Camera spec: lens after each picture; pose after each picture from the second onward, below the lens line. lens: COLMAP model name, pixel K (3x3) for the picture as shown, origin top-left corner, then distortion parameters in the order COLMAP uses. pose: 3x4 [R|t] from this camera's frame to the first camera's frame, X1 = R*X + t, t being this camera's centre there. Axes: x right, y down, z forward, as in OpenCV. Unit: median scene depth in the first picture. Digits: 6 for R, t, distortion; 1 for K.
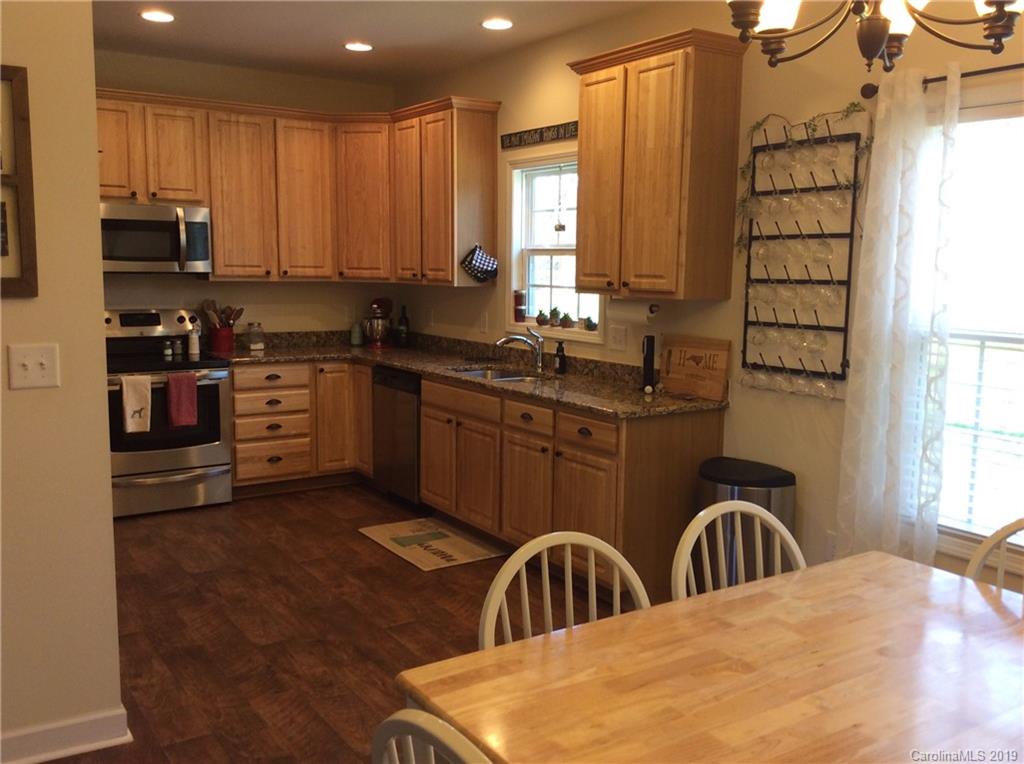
lens RADIAL K [[933.6, 0, 512.0], [0, 933.6, 382.0], [0, 0, 1]] dist [0.174111, -0.371246]
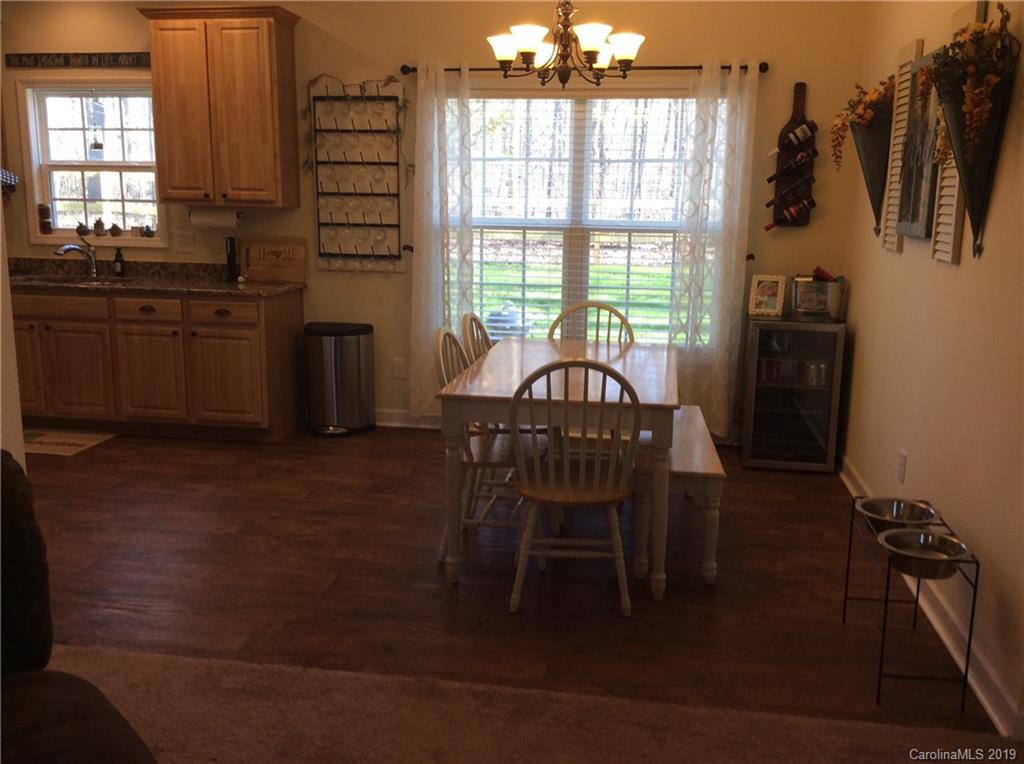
lens RADIAL K [[922.3, 0, 512.0], [0, 922.3, 382.0], [0, 0, 1]] dist [-0.009582, -0.008967]
pose [[0.686649, -0.135935, 0.714168, -0.532342], [0.079113, 0.990501, 0.112468, 0.035643], [-0.722672, -0.020726, 0.690880, -0.143427]]
